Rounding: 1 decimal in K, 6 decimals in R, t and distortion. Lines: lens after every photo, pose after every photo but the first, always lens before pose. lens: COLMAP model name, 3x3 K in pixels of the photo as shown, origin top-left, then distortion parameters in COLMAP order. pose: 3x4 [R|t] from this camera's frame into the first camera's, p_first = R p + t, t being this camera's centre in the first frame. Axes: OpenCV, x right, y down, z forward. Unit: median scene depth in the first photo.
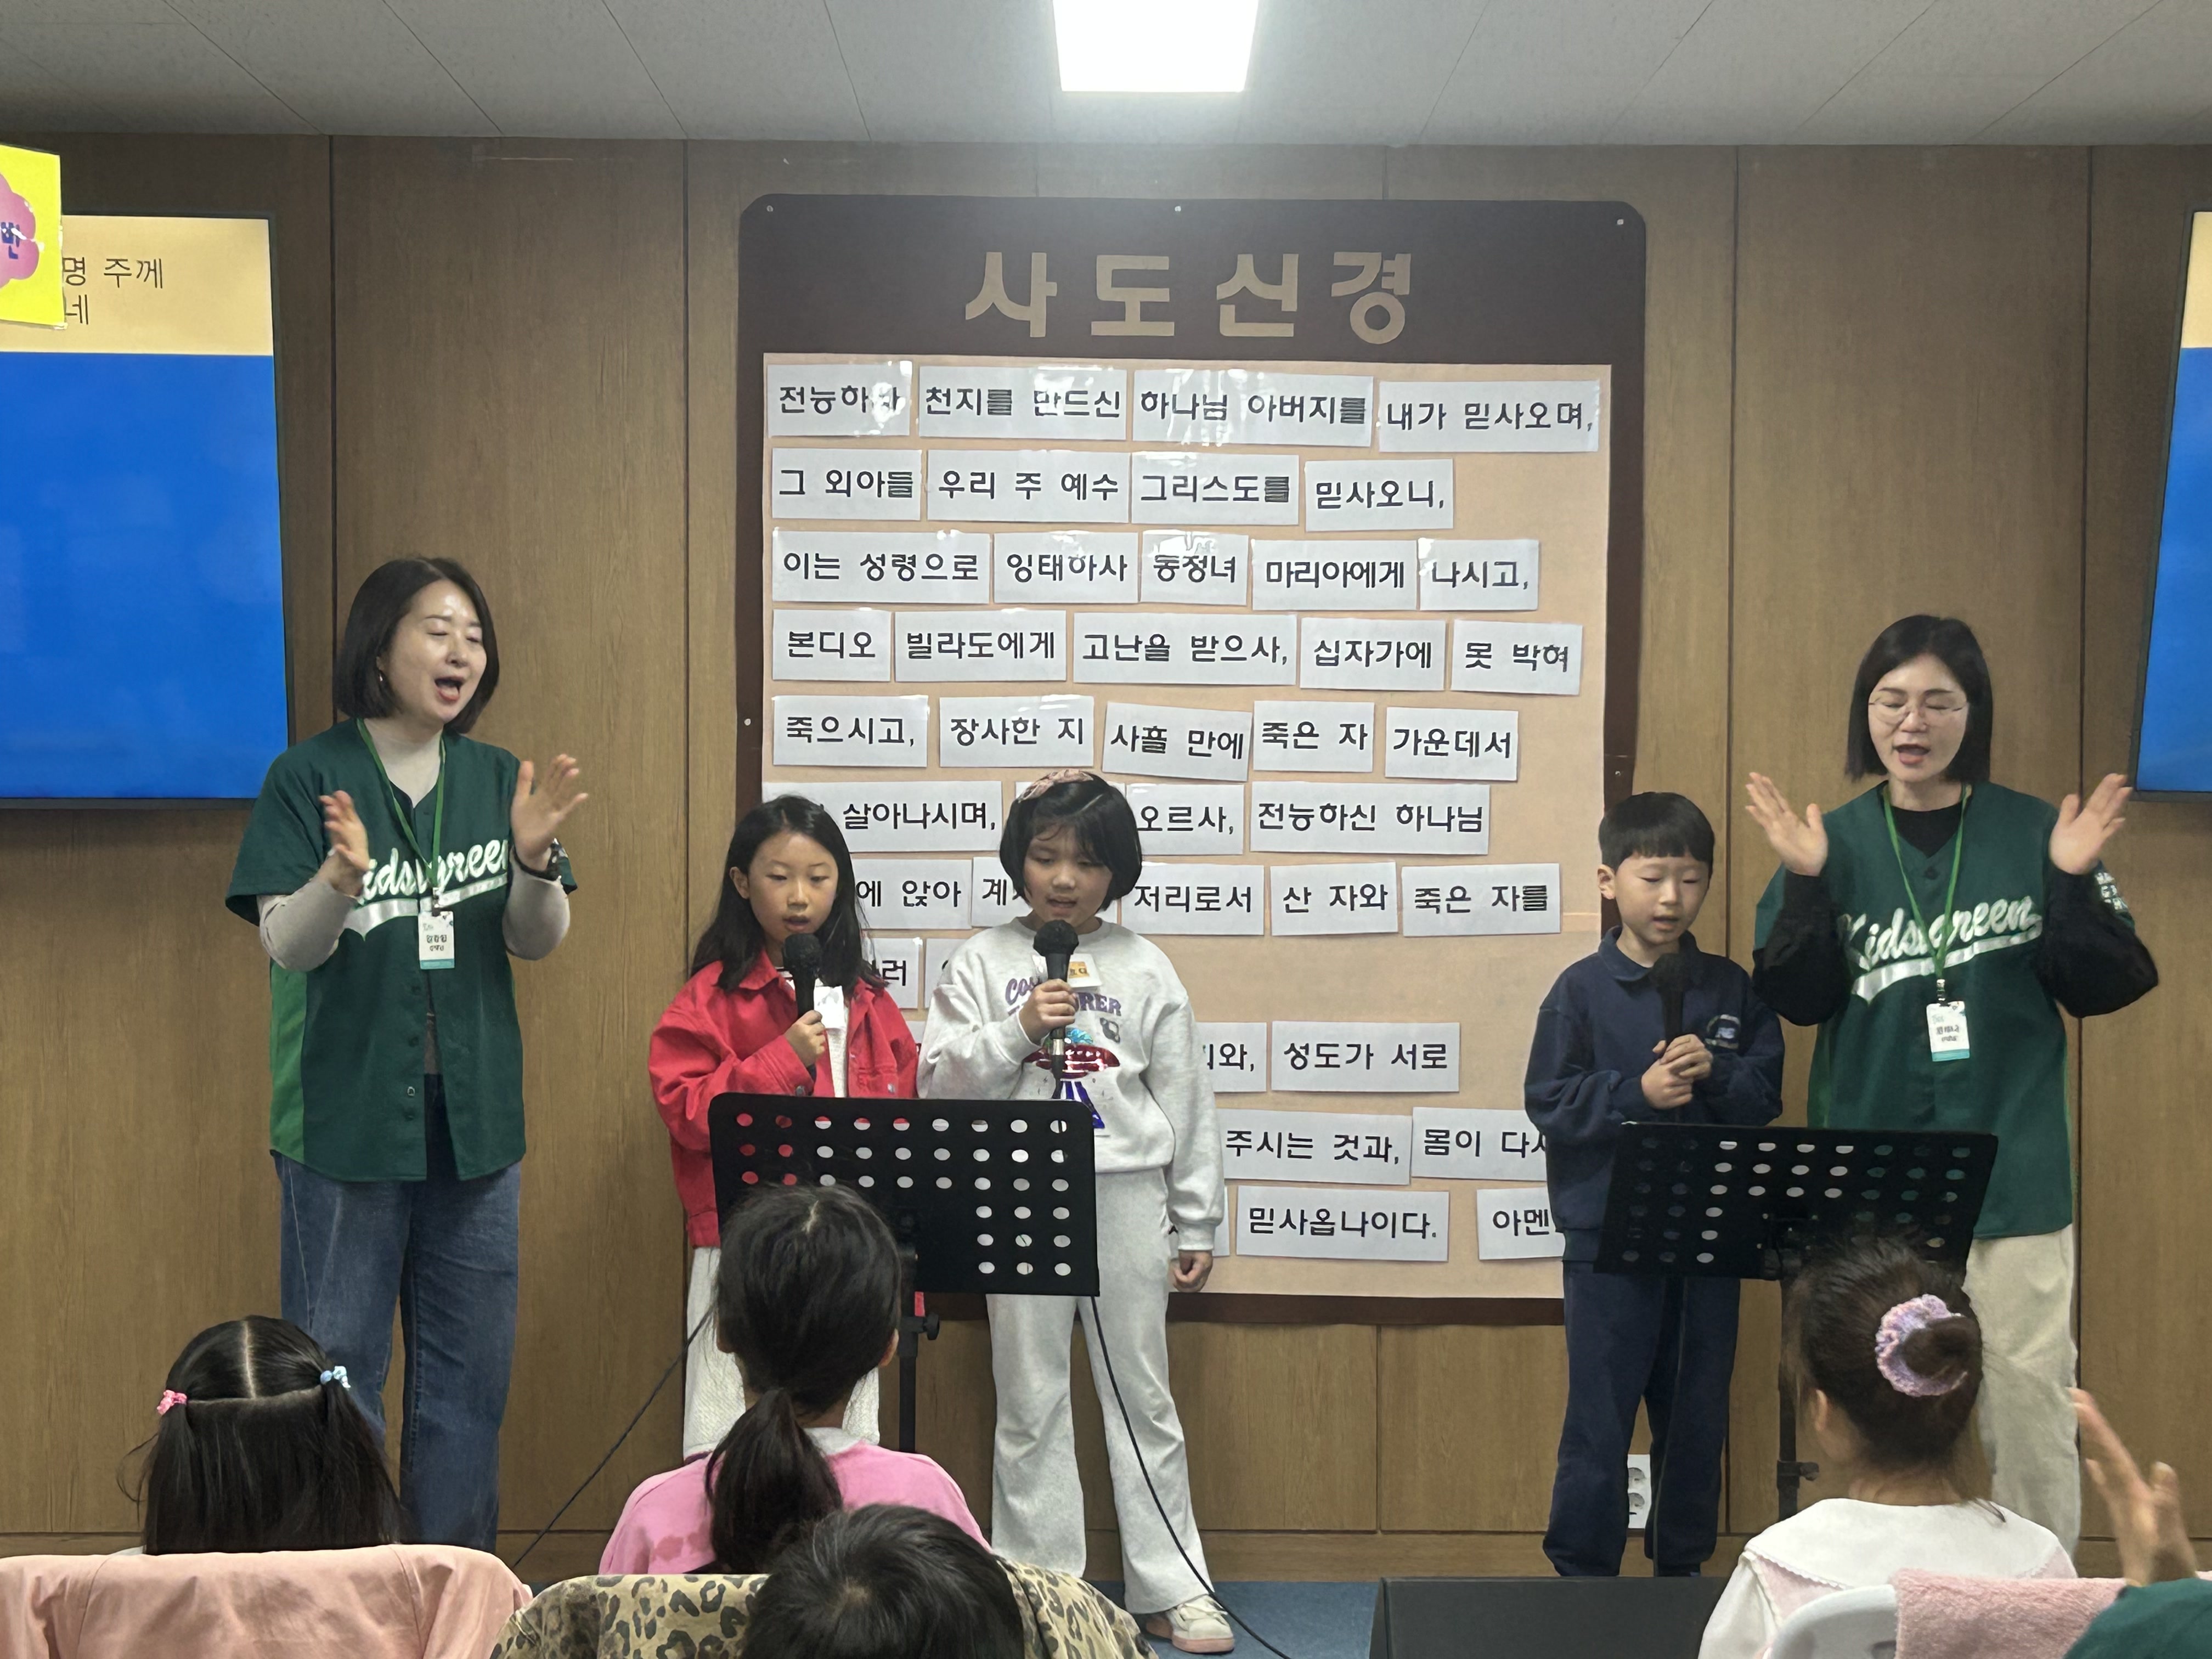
lens RADIAL K [[4031.5, 0, 1091.6], [0, 4031.5, 895.2], [0, 0, 1]] dist [0.147717, 0.000000]
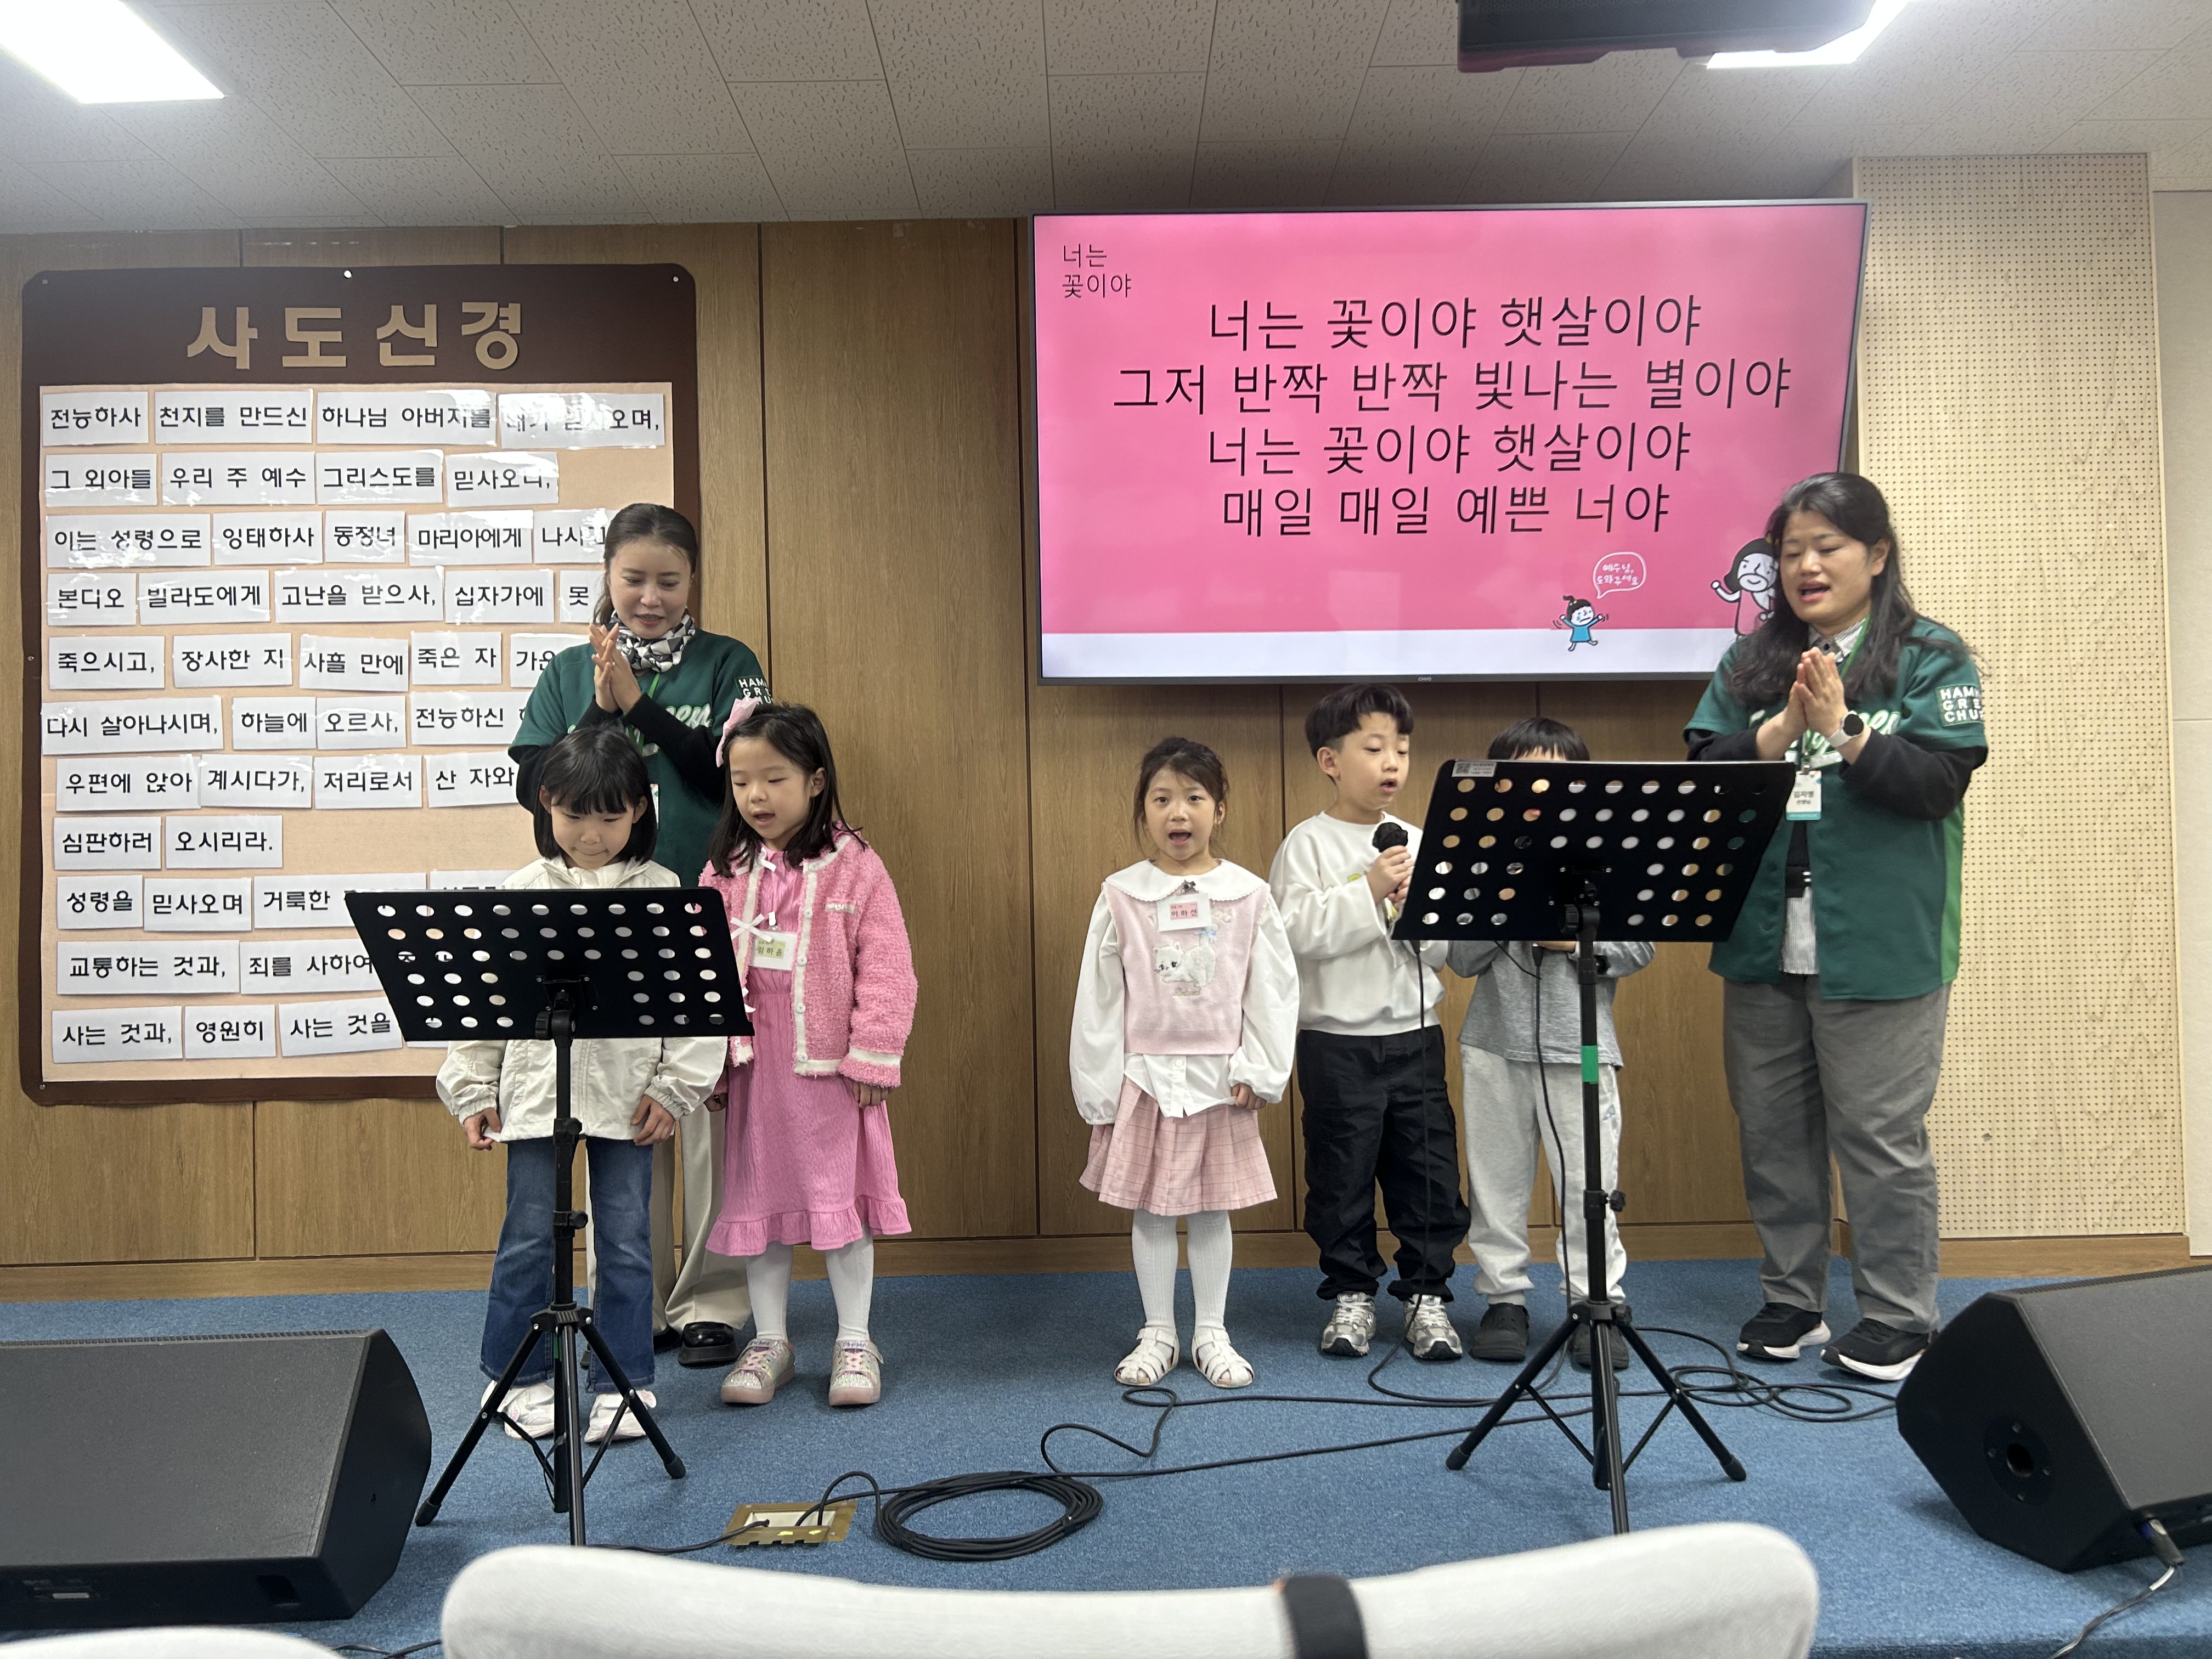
lens RADIAL K [[1670.6, 0, 1104.1], [0, 1670.6, 824.2], [0, 0, 1]] dist [0.063397, -0.068594]
pose [[0.999625, -0.026920, -0.004975, 0.272624], [0.026626, 0.998293, -0.051974, 0.050870], [0.006366, 0.051822, 0.998636, 0.443714]]
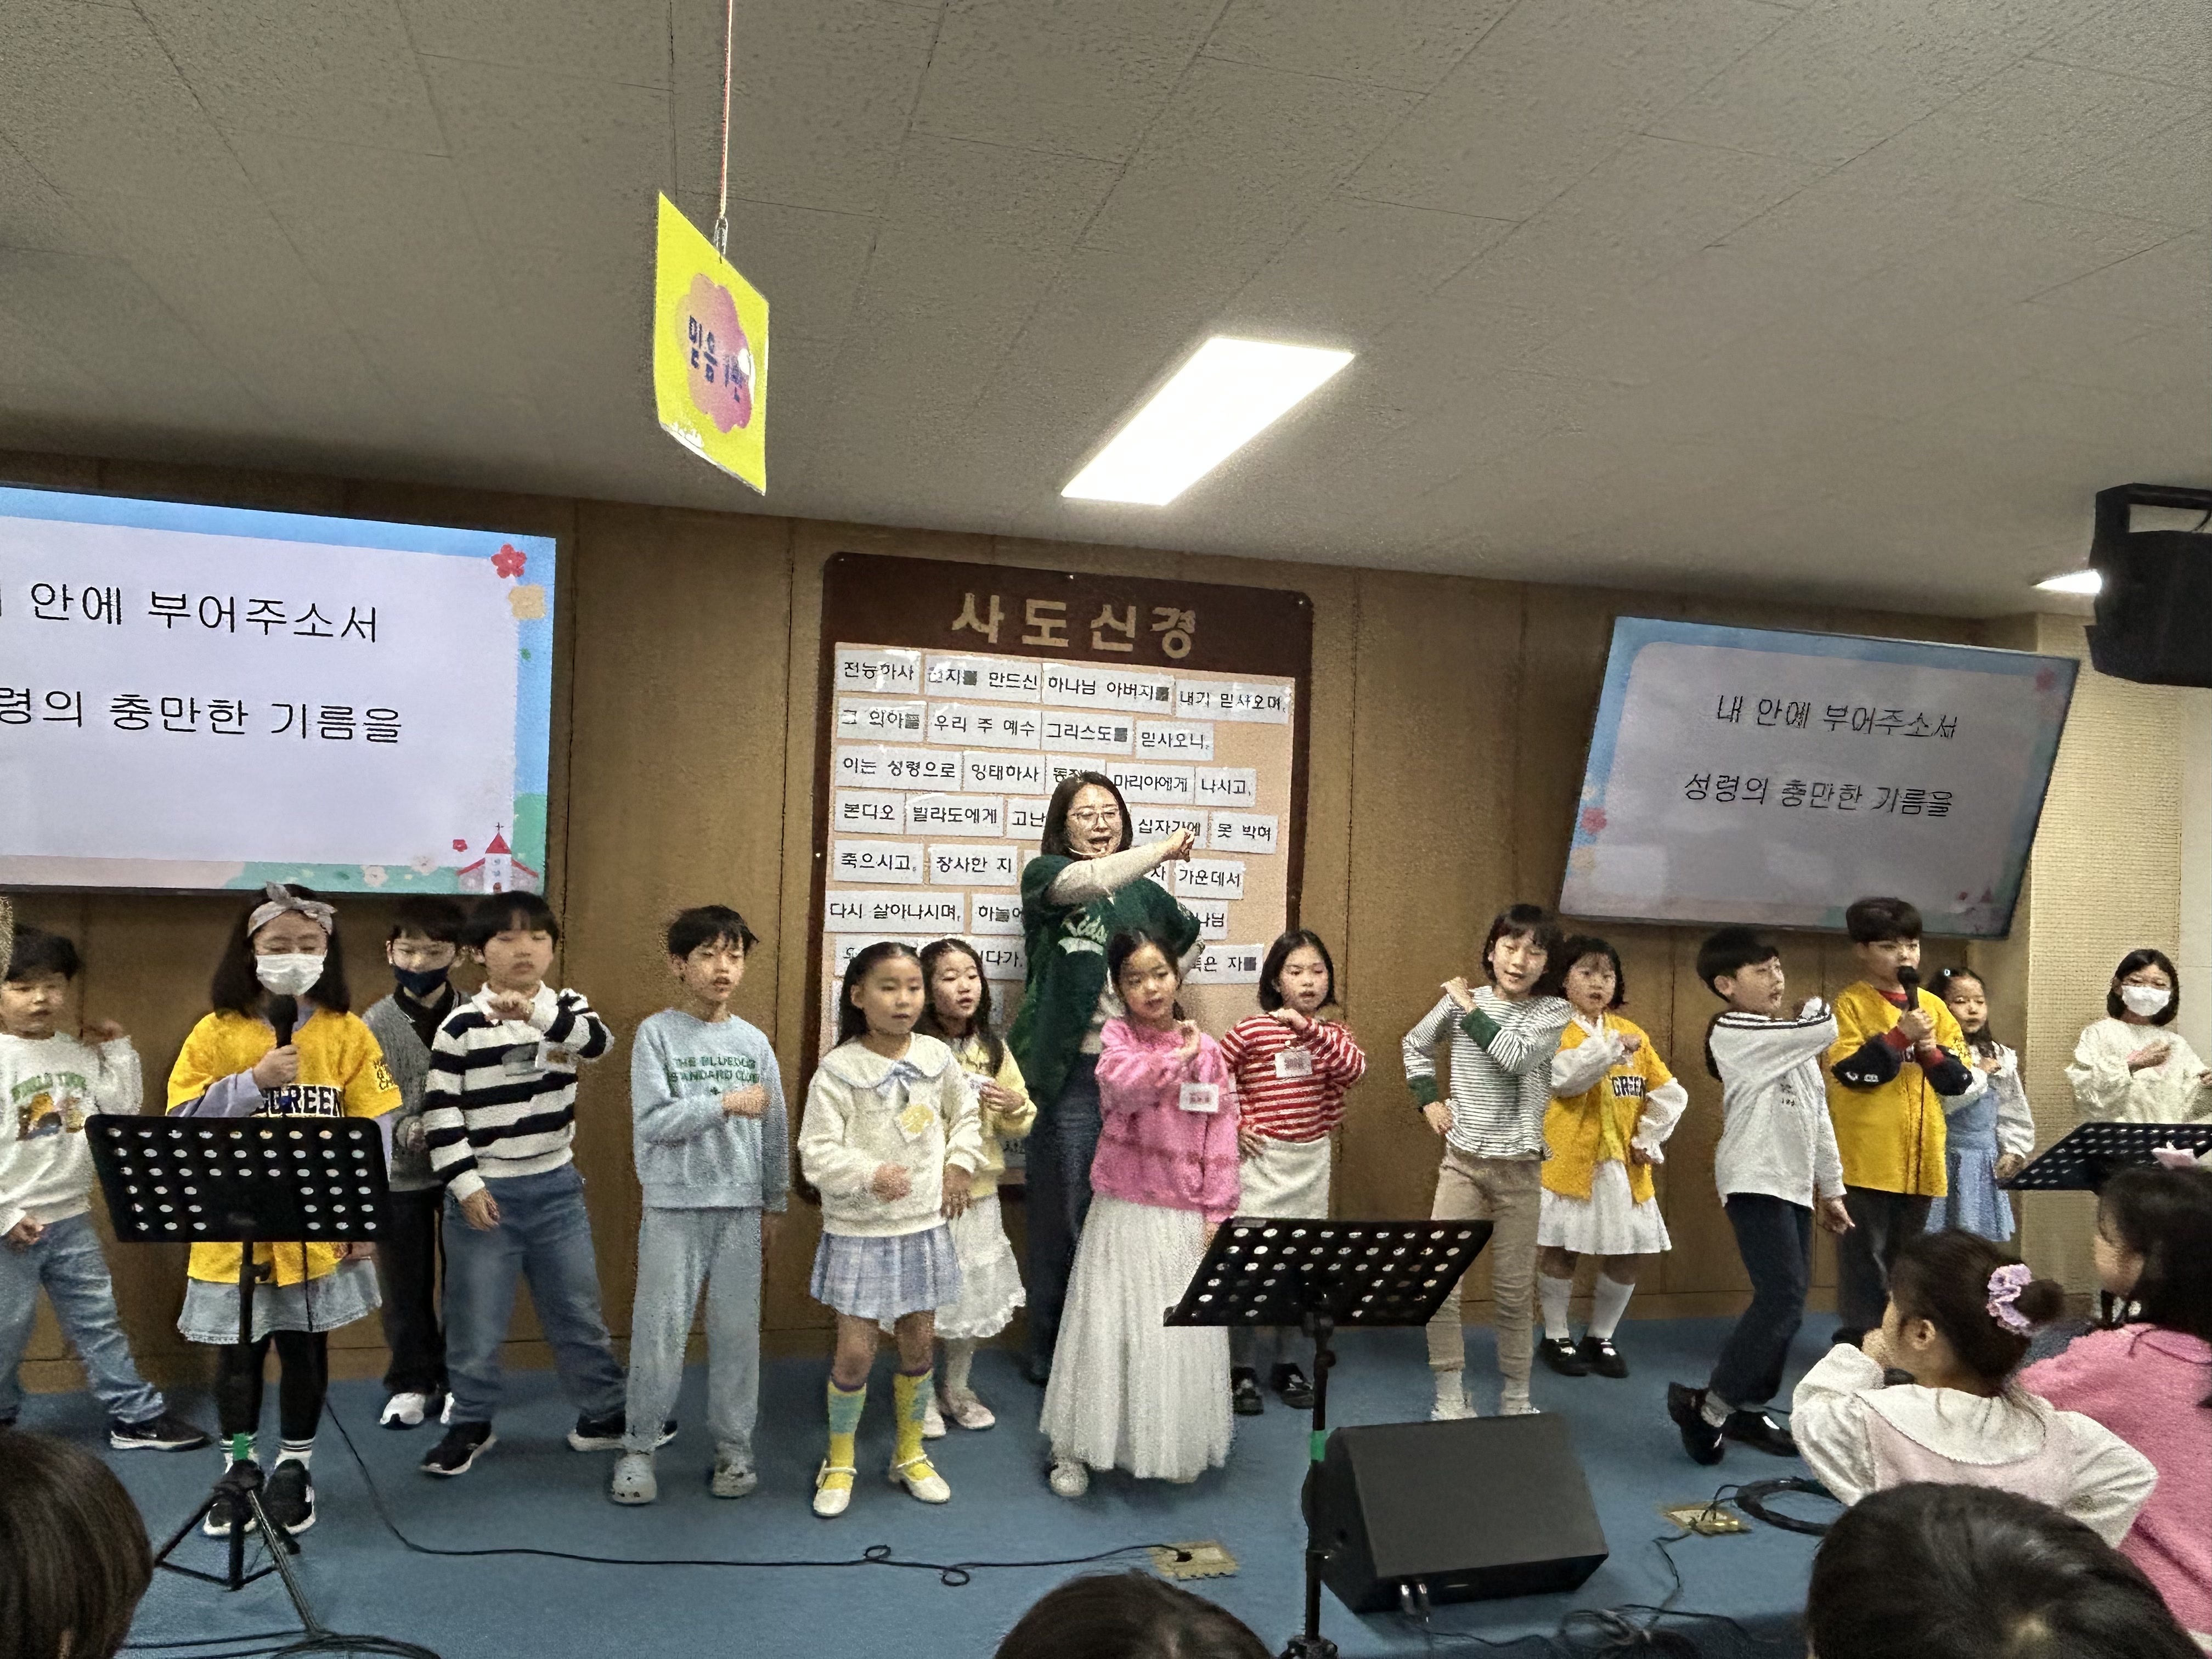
lens RADIAL K [[1568.2, 0, 1102.0], [0, 1568.2, 840.4], [0, 0, 1]] dist [-0.003269, -0.003447]
pose [[0.968600, 0.032521, 0.246488, -0.132888], [-0.023211, 0.998907, -0.040584, -0.024939], [-0.247538, 0.033588, 0.968296, 0.327228]]
